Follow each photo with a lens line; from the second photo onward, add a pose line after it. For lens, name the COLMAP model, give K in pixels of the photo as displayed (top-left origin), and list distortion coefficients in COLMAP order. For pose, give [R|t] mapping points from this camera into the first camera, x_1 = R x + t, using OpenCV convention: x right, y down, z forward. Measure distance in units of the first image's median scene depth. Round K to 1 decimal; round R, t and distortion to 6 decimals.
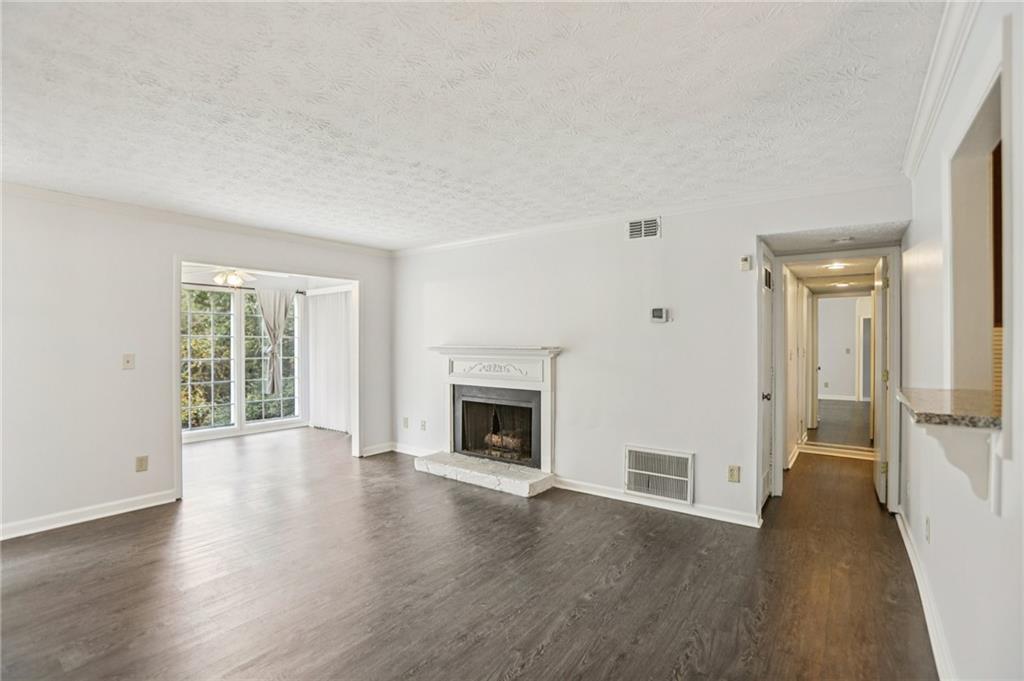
lens RADIAL K [[471.7, 0, 512.0], [0, 471.7, 340.5], [0, 0, 1]] dist [-0.092483, 0.000061]
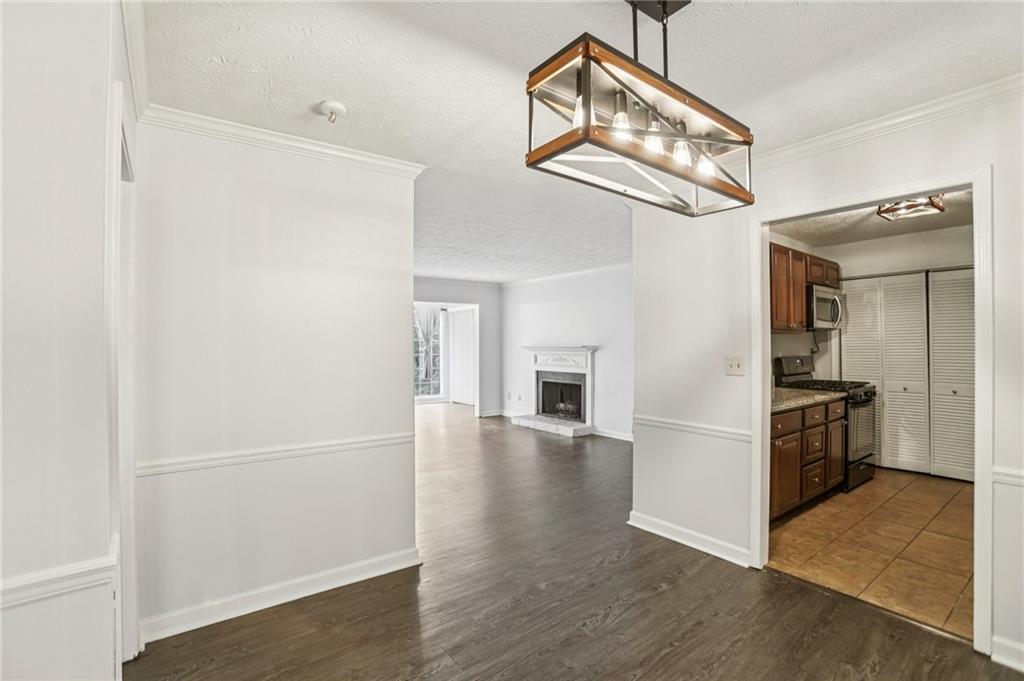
lens RADIAL K [[471.7, 0, 512.0], [0, 471.7, 340.5], [0, 0, 1]] dist [-0.092483, 0.000061]
pose [[0.959280, -0.005969, -0.282394, 0.236517], [0.004922, 0.999978, -0.004418, 0.000999], [0.282414, 0.002848, 0.959288, -0.512734]]
